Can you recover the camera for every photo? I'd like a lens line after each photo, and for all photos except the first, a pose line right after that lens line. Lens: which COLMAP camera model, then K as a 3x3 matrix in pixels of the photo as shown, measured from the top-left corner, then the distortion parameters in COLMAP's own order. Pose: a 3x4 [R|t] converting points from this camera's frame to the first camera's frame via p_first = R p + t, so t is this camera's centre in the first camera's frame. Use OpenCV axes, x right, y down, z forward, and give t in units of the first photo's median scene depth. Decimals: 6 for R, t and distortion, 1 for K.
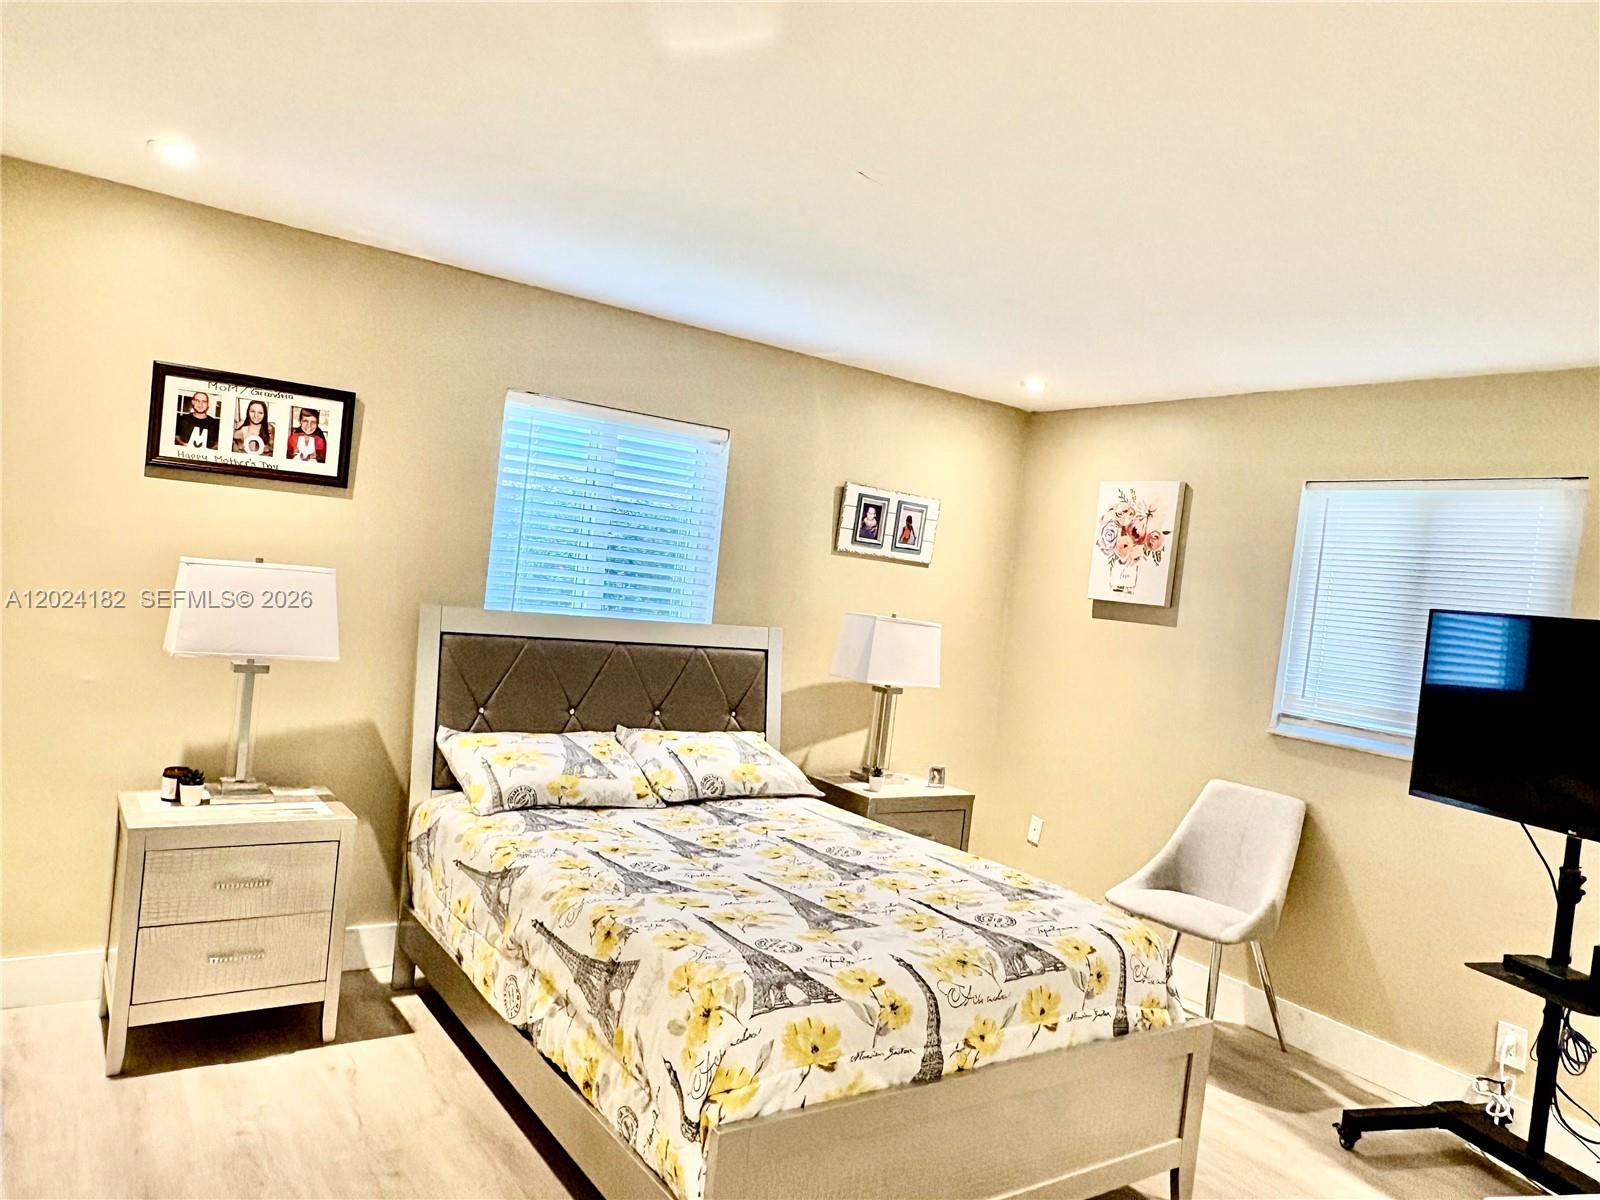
lens RADIAL K [[1100.4, 0, 795.2], [0, 1100.4, 605.6], [0, 0, 1]] dist [-0.003113, -0.004340]
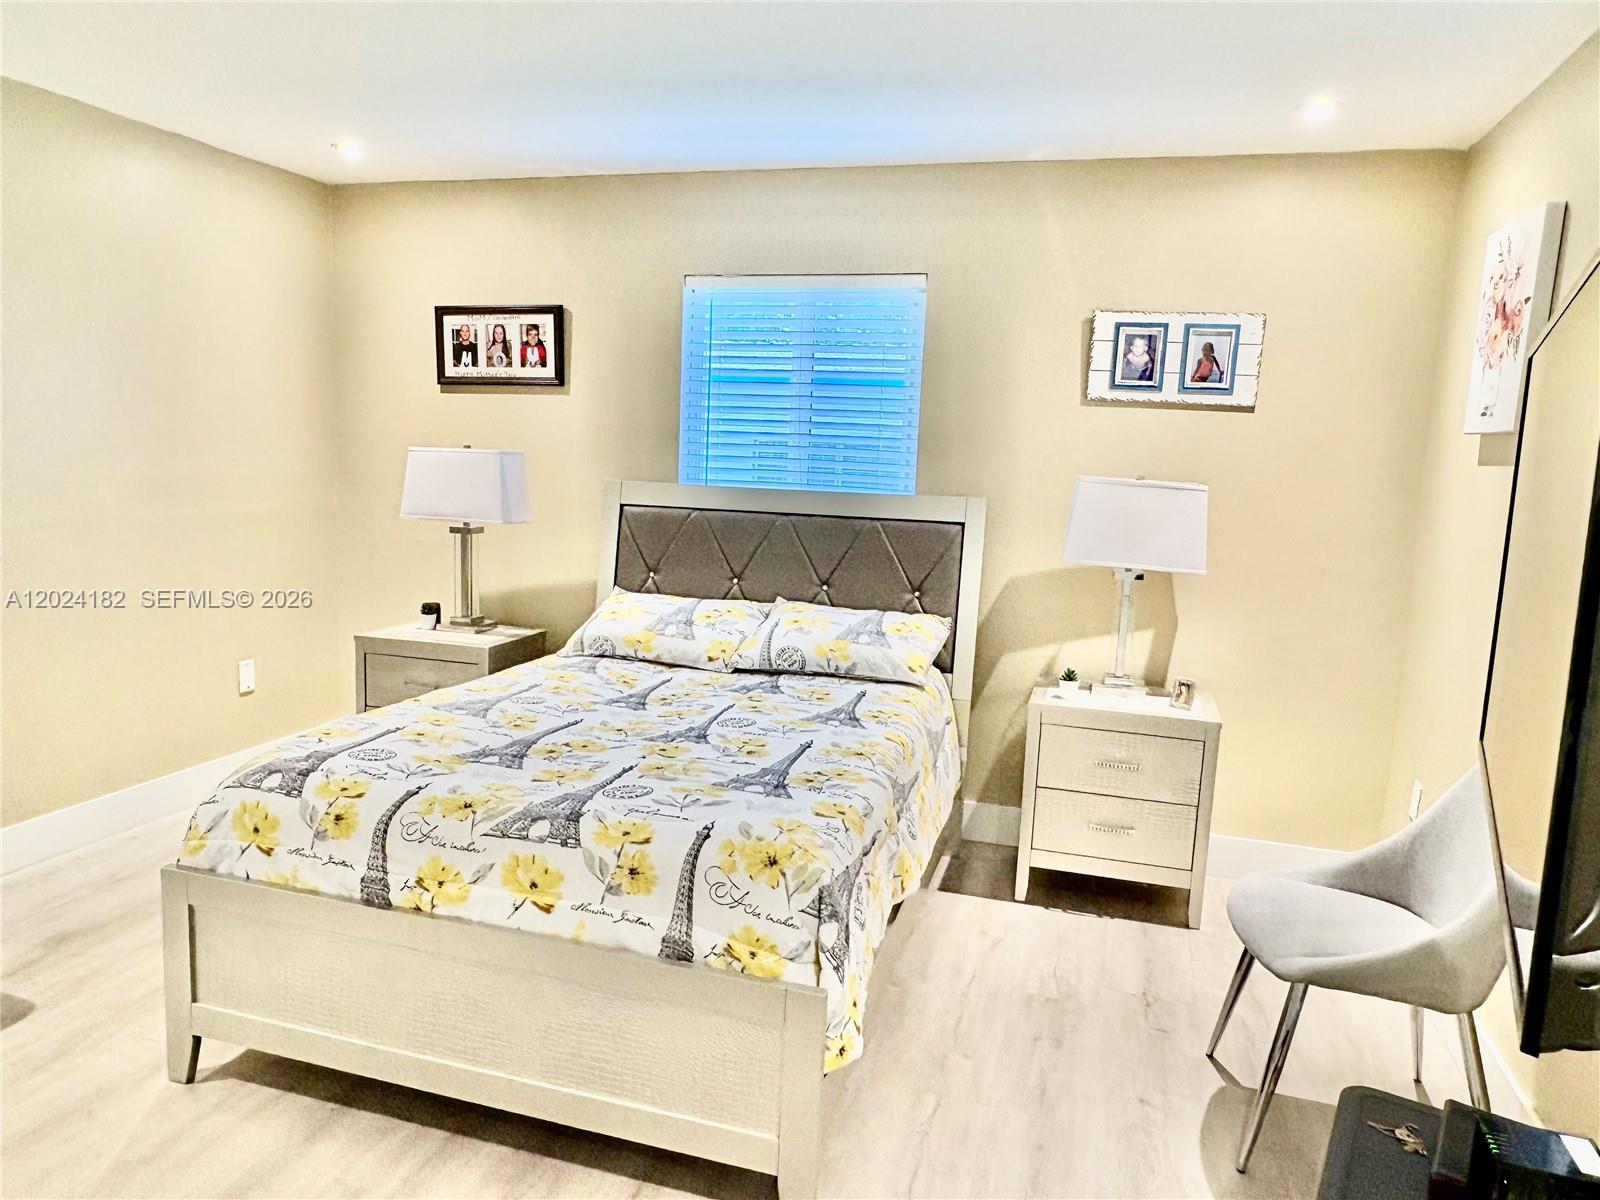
lens RADIAL K [[1100.4, 0, 795.2], [0, 1100.4, 605.6], [0, 0, 1]] dist [-0.003113, -0.004340]
pose [[0.622293, 0.031674, -0.782143, 0.729653], [0.005472, 0.998981, 0.044809, 0.084217], [0.782765, -0.032164, 0.621486, 0.460766]]
